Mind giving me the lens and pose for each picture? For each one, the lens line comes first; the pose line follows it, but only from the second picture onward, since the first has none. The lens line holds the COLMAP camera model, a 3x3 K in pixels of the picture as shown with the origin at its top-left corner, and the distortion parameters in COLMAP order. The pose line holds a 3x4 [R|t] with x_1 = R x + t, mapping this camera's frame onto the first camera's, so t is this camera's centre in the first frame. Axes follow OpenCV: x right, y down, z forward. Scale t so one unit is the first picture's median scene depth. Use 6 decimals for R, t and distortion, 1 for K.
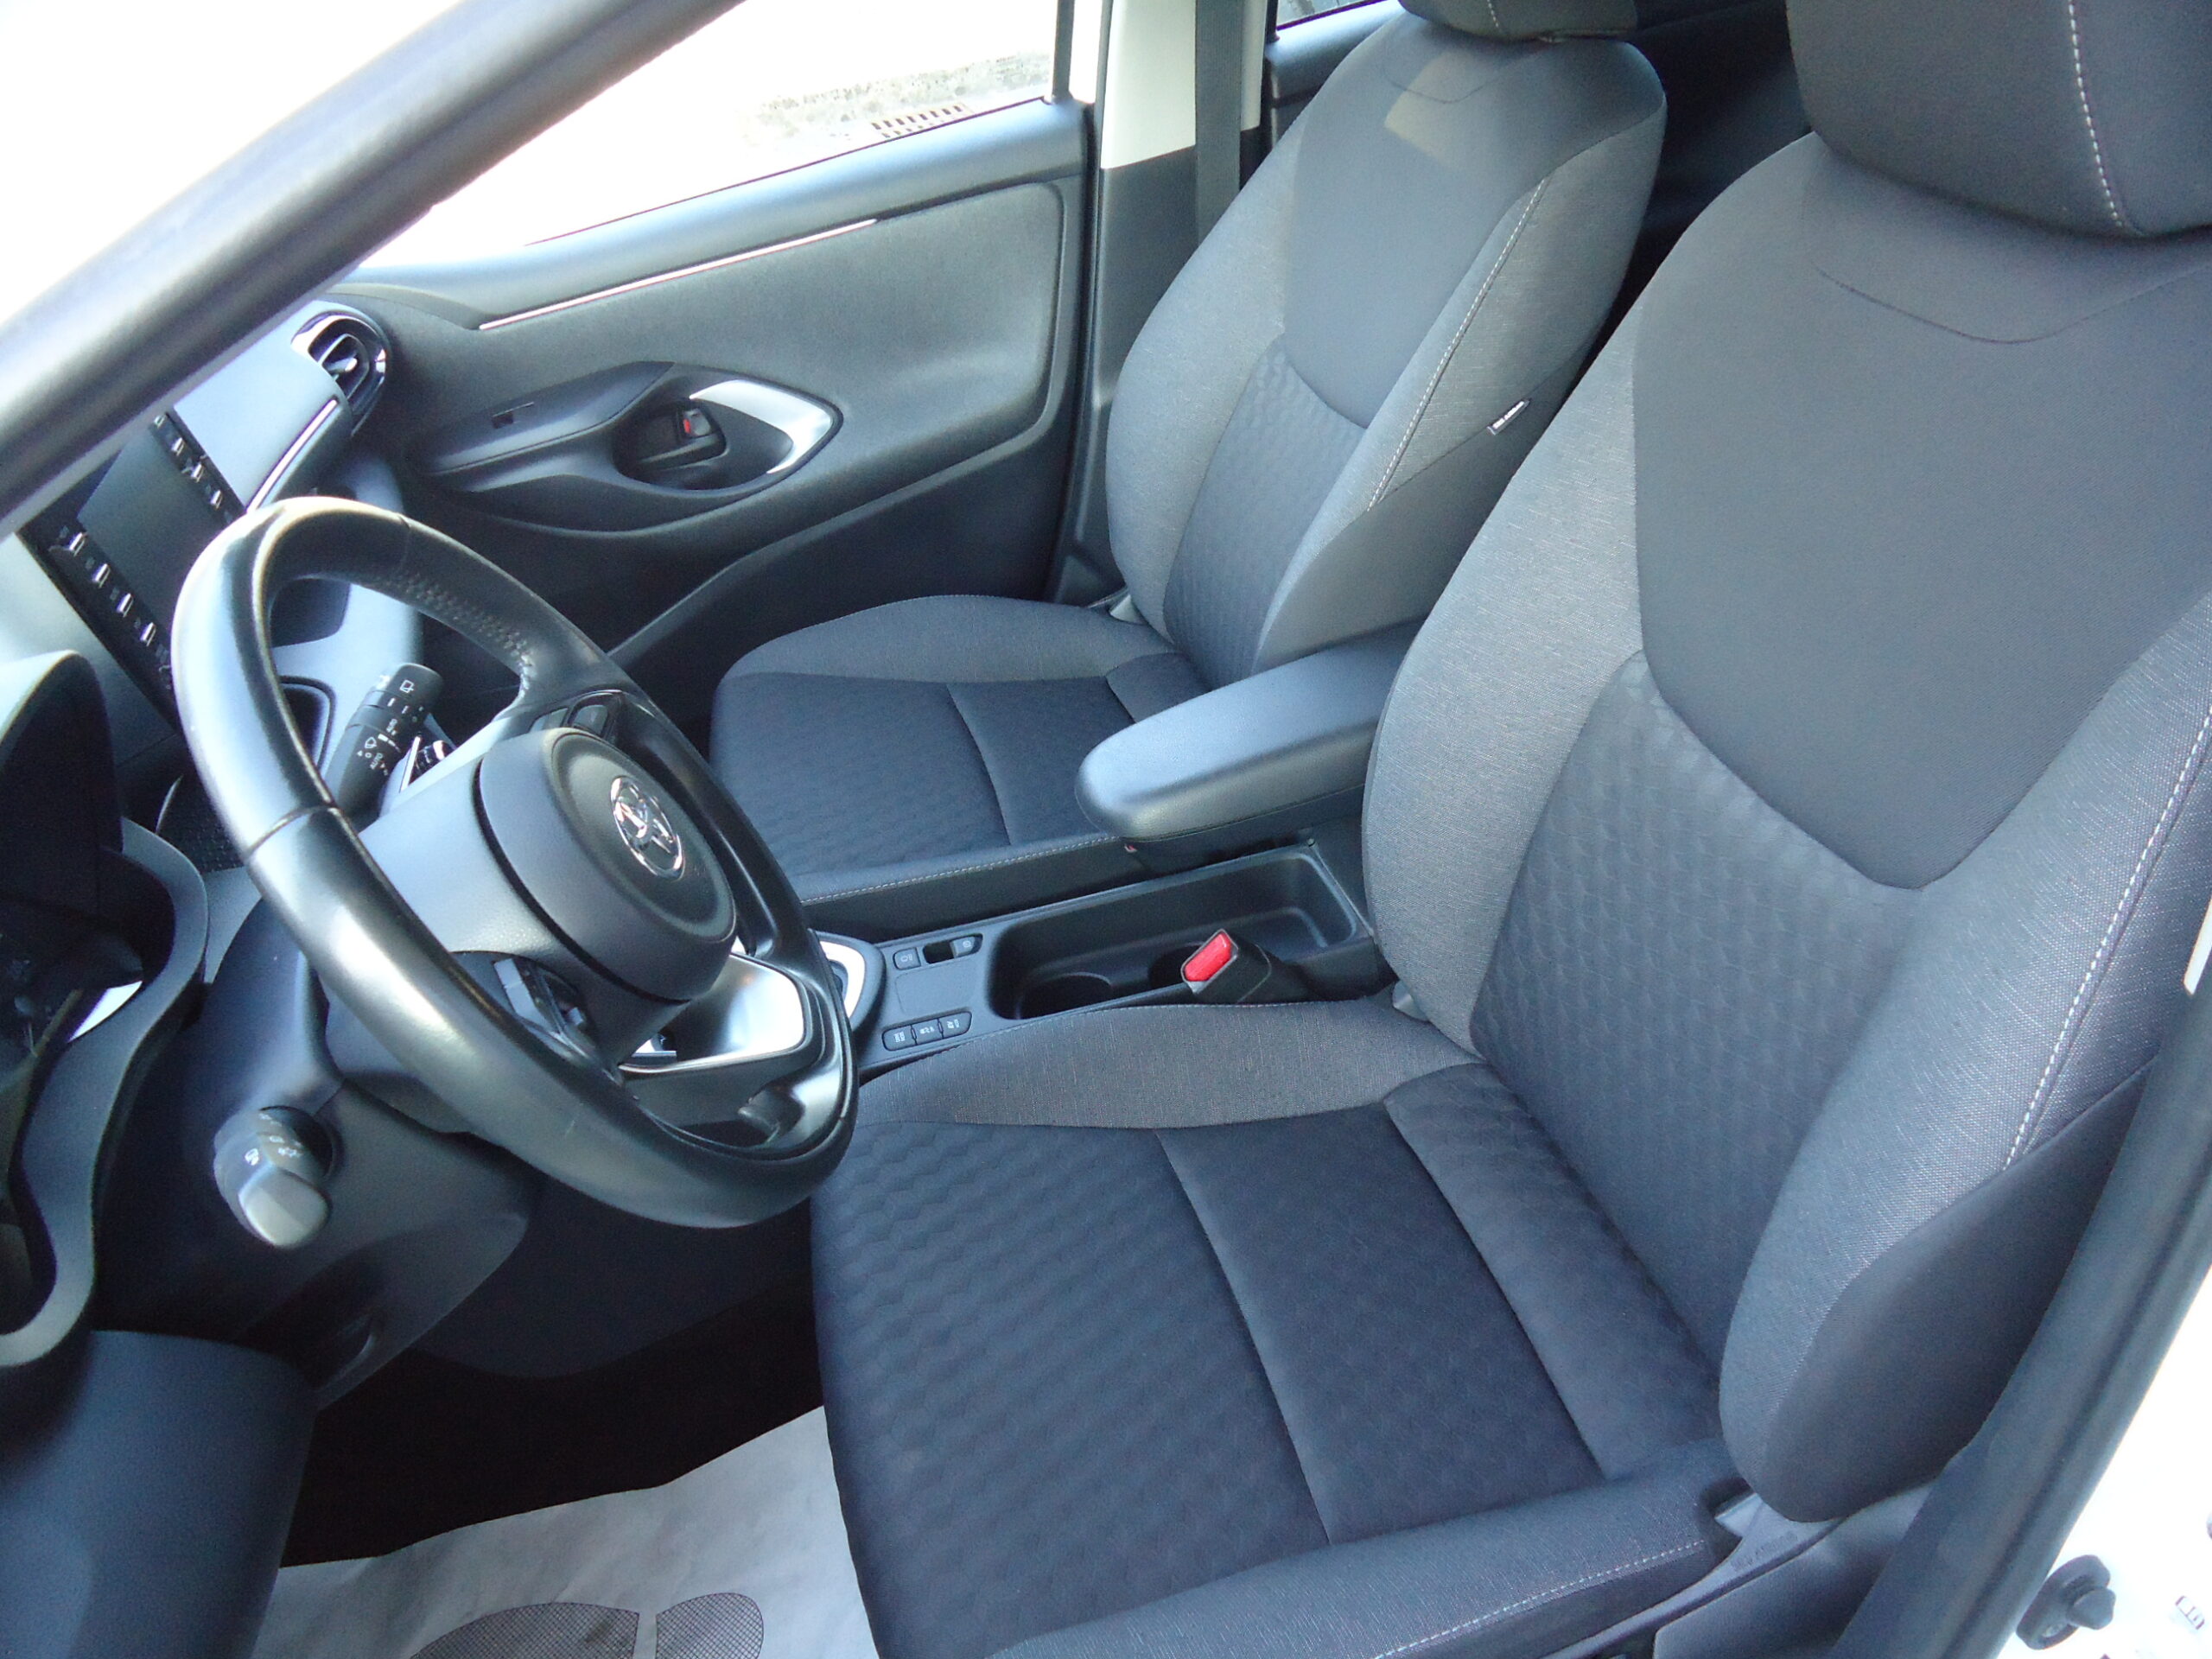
lens RADIAL K [[1614.2, 0, 1106.0], [0, 1614.2, 829.5], [0, 0, 1]] dist [-0.009457, 0.003360]
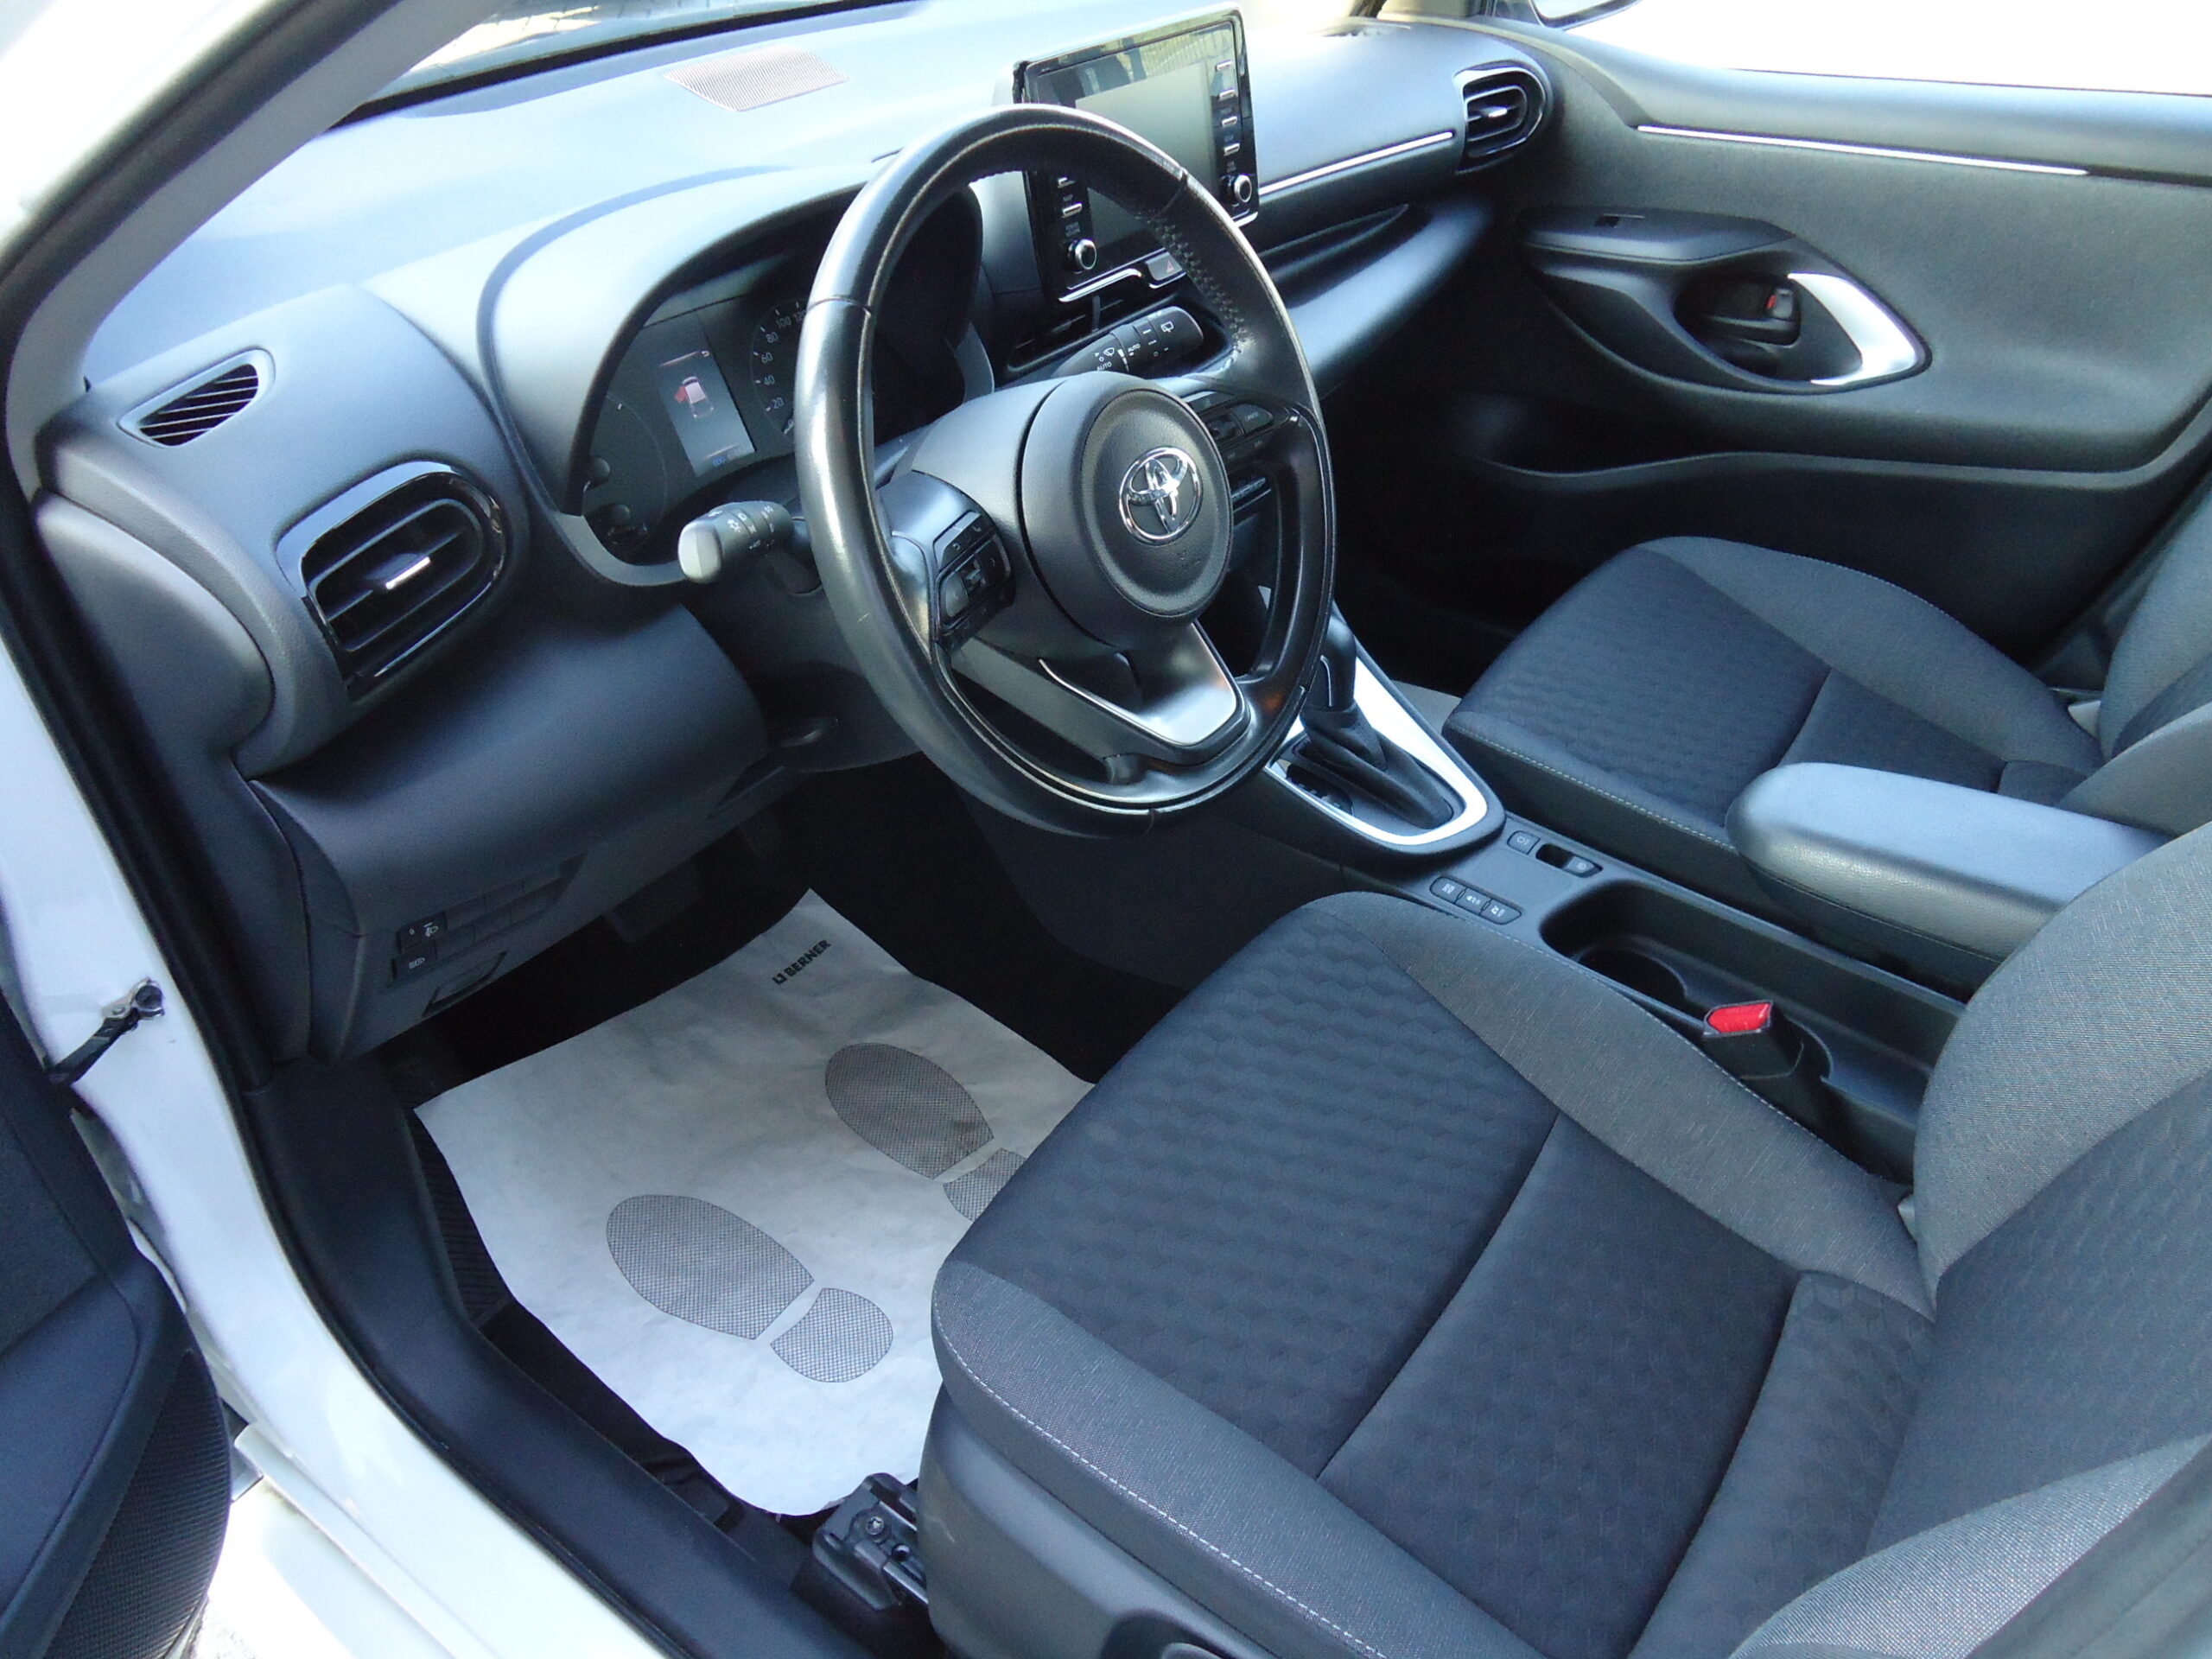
lens RADIAL K [[1614.2, 0, 1106.0], [0, 1614.2, 829.5], [0, 0, 1]] dist [-0.009457, 0.003360]
pose [[0.617247, 0.573607, -0.538499, 0.248713], [-0.526355, 0.809779, 0.259246, -0.048020], [0.584771, 0.123423, 0.801754, 0.052733]]
